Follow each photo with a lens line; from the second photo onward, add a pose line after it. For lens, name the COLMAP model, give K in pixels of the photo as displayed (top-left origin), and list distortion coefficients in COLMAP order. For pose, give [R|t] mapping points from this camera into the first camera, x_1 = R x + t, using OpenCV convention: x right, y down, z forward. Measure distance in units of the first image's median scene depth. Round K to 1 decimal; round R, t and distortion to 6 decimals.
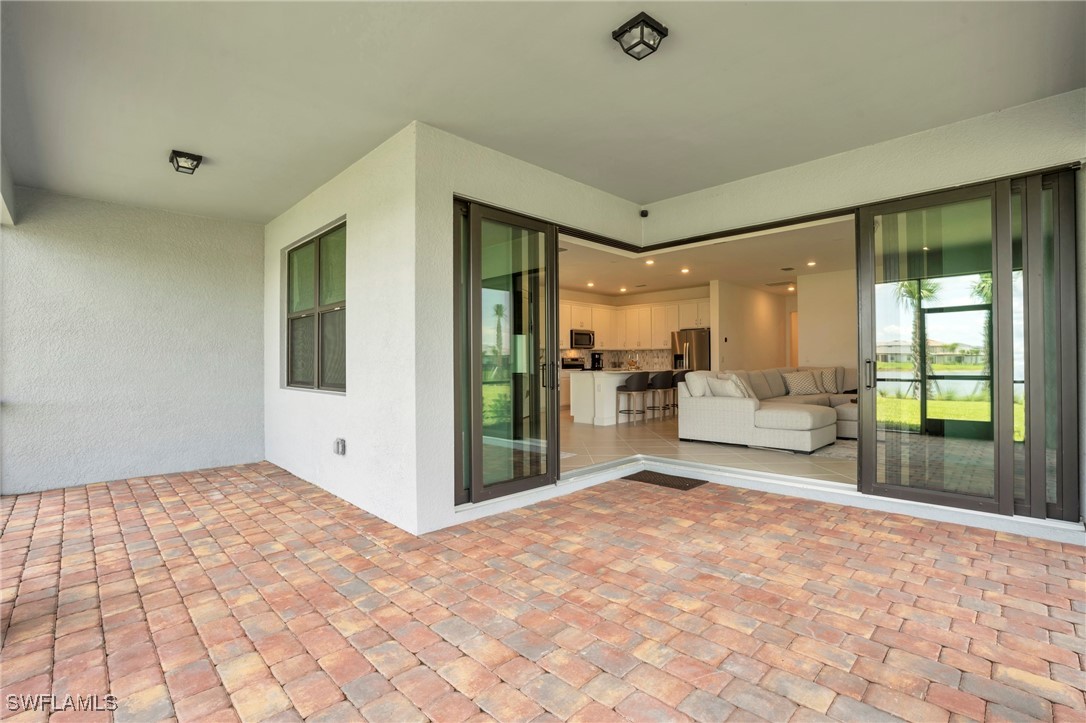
lens RADIAL K [[494.2, 0, 563.6], [0, 494.2, 358.8], [0, 0, 1]] dist [-0.043091, 0.003623]
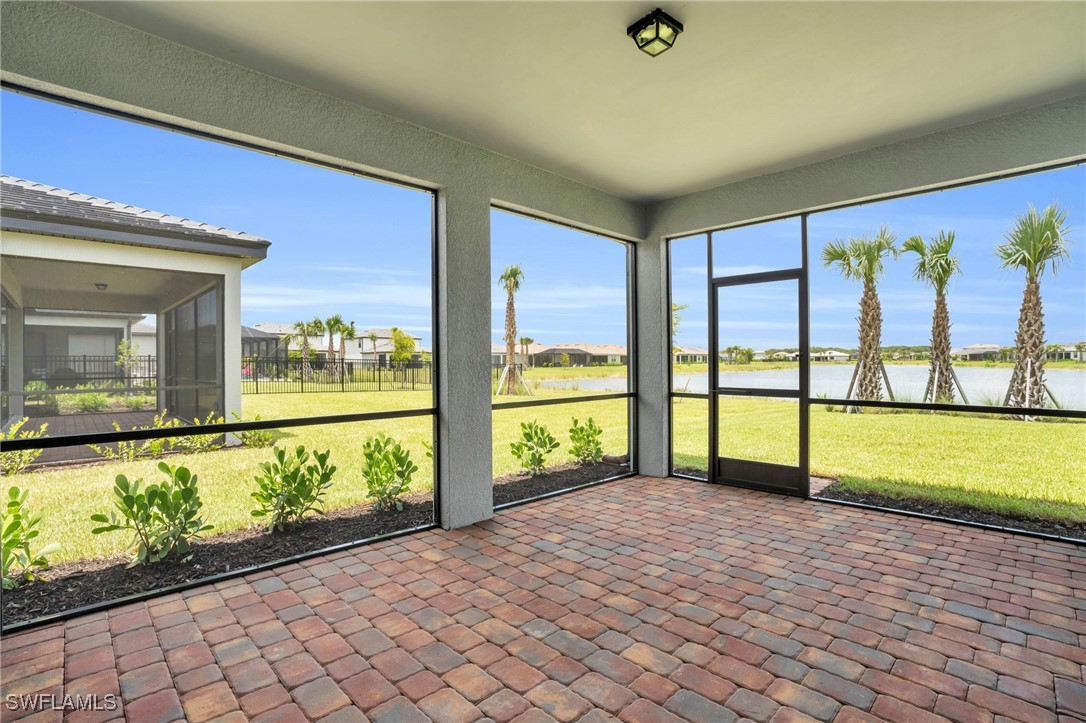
lens RADIAL K [[524.7, 0, 545.7], [0, 524.7, 359.6], [0, 0, 1]] dist [-0.041970, 0.004049]
pose [[-0.999581, 0.013702, 0.025483, 0.299833], [0.013285, 0.999776, -0.016450, -0.002138], [-0.025703, -0.016105, -0.999540, 1.682718]]
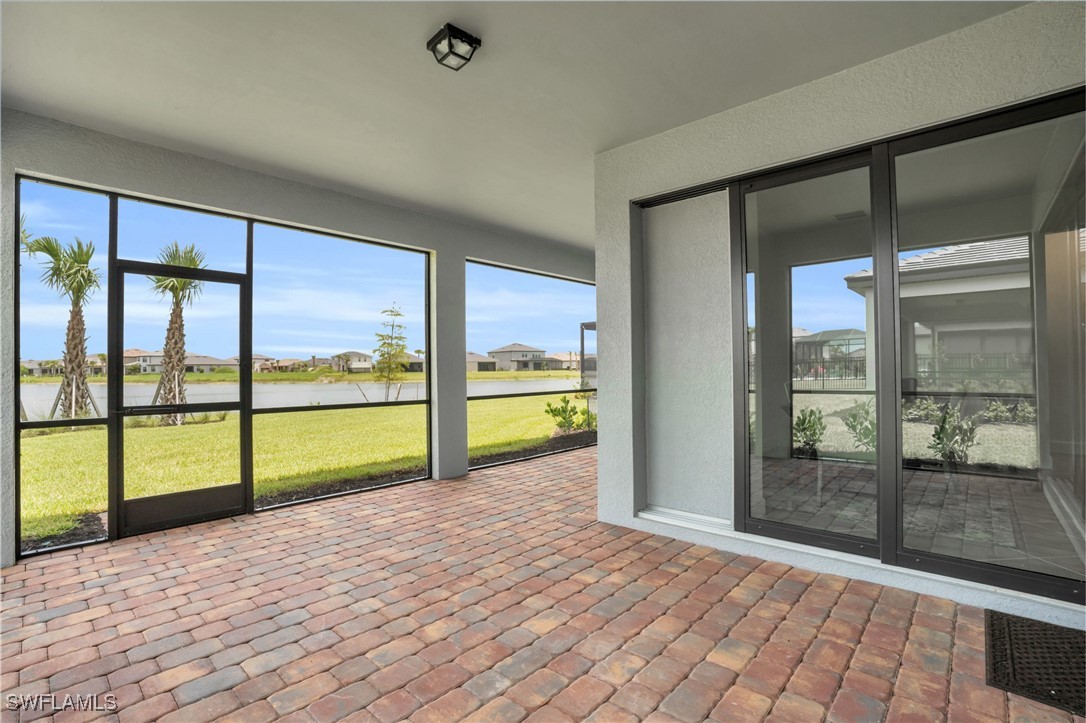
lens RADIAL K [[494.2, 0, 533.5], [0, 494.2, 361.5], [0, 0, 1]] dist [-0.043091, 0.003623]
pose [[0.022093, -0.007733, -0.999726, 0.965876], [0.022381, 0.999723, -0.007238, -0.011198], [0.999505, -0.022215, 0.022260, 0.929238]]
